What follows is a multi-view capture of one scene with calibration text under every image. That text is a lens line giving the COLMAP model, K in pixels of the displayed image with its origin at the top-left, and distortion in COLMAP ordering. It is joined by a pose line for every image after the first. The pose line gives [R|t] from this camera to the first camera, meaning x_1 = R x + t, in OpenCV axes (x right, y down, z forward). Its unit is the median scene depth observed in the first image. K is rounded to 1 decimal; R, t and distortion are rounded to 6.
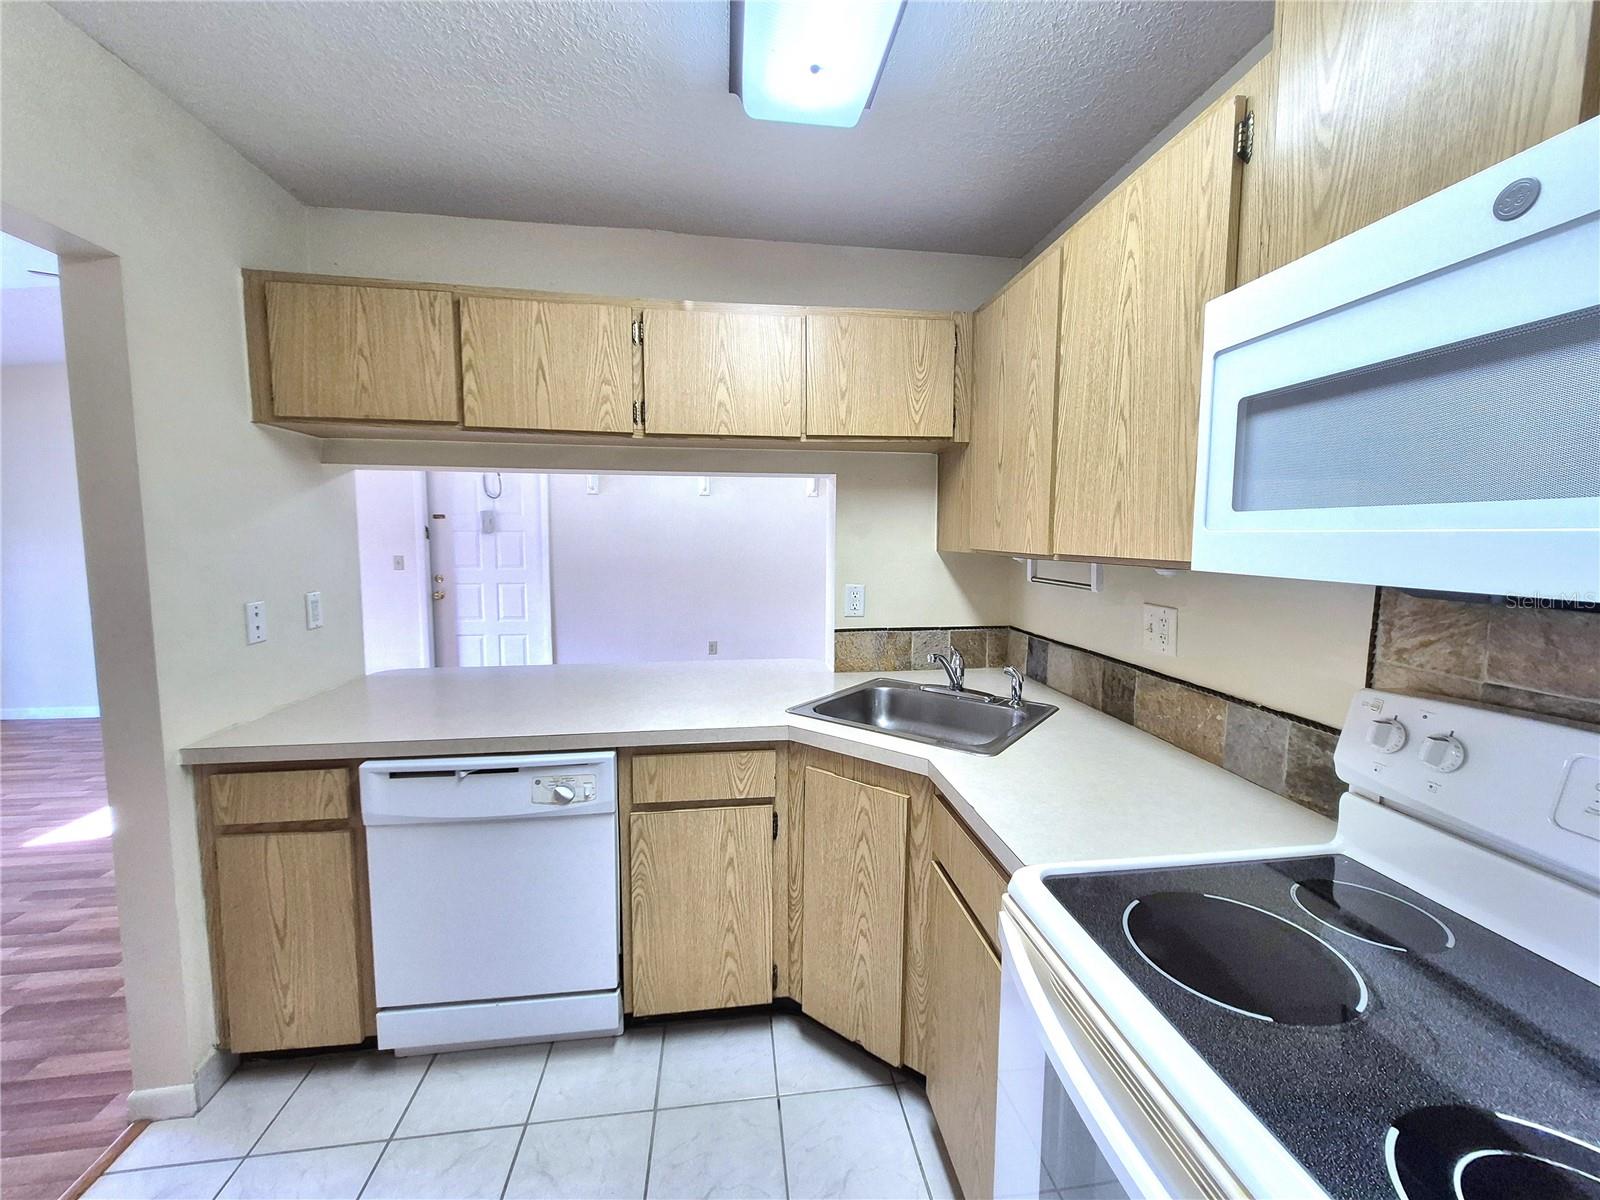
lens RADIAL K [[630.9, 0, 800.0], [0, 630.9, 593.9], [0, 0, 1]] dist [0.001772, -0.000065]
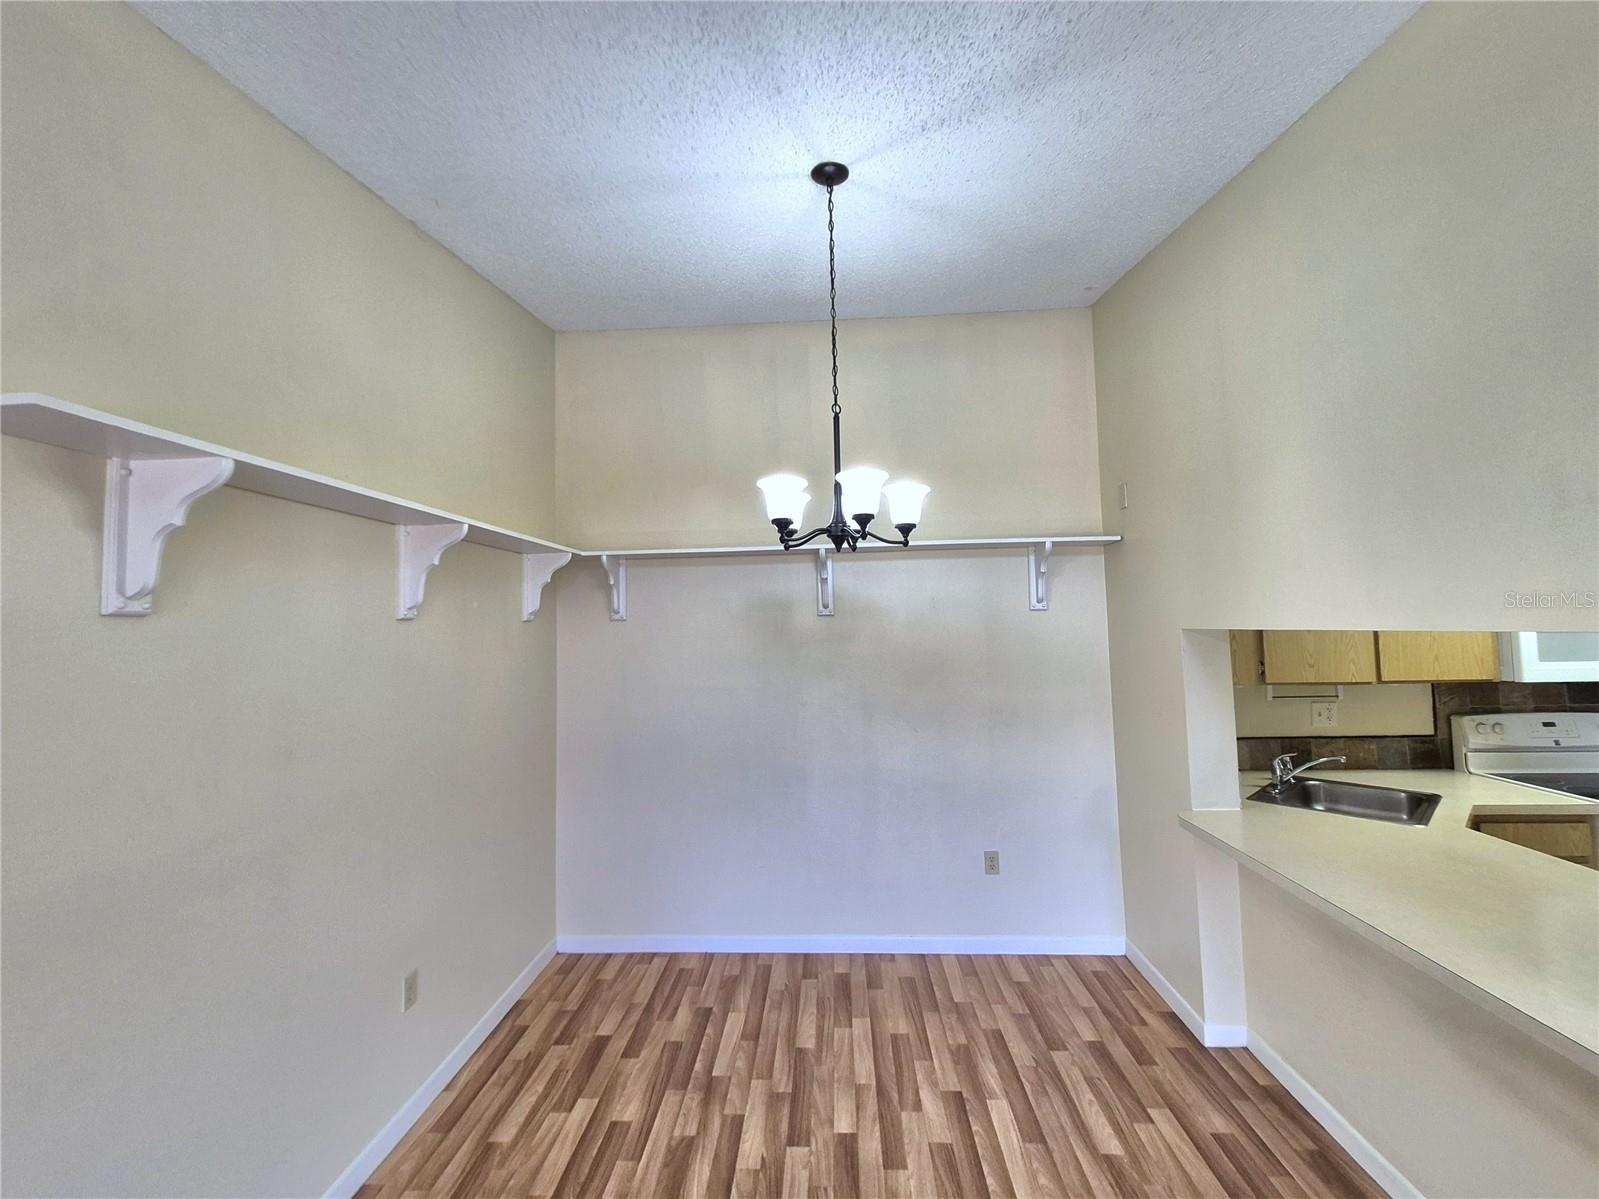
lens RADIAL K [[630.5, 0, 799.5], [0, 630.5, 593.4], [0, 0, 1]] dist [0.001772, -0.000065]
pose [[0.191109, 0.052191, 0.980180, -2.168048], [0.115893, 0.990401, -0.075331, -0.458426], [-0.974703, 0.127992, 0.183226, 2.764985]]
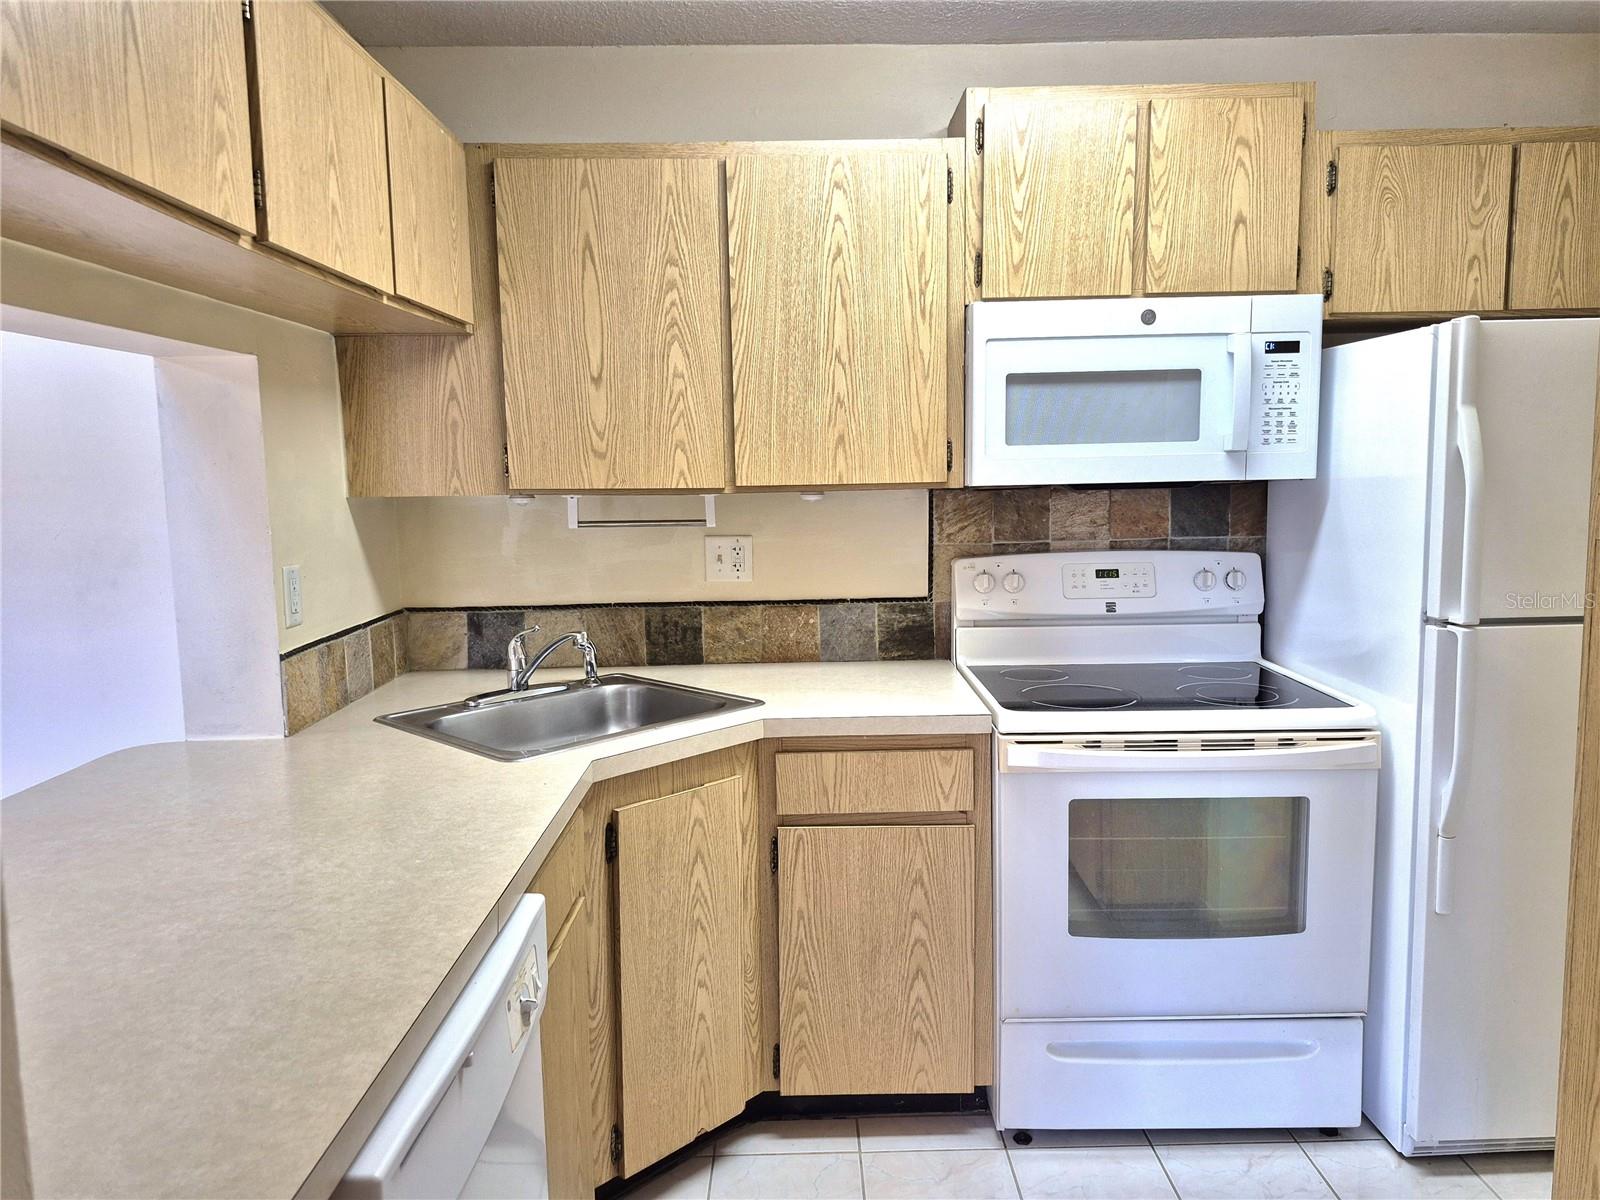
lens RADIAL K [[1091.0, 0, 807.1], [0, 1091.0, 600.8], [0, 0, 1]] dist [0.074880, -0.000052]
pose [[0.103953, -0.125887, 0.986583, -1.466092], [0.112452, 0.987084, 0.114103, -0.080965], [-0.988205, 0.099082, 0.116766, 0.846041]]
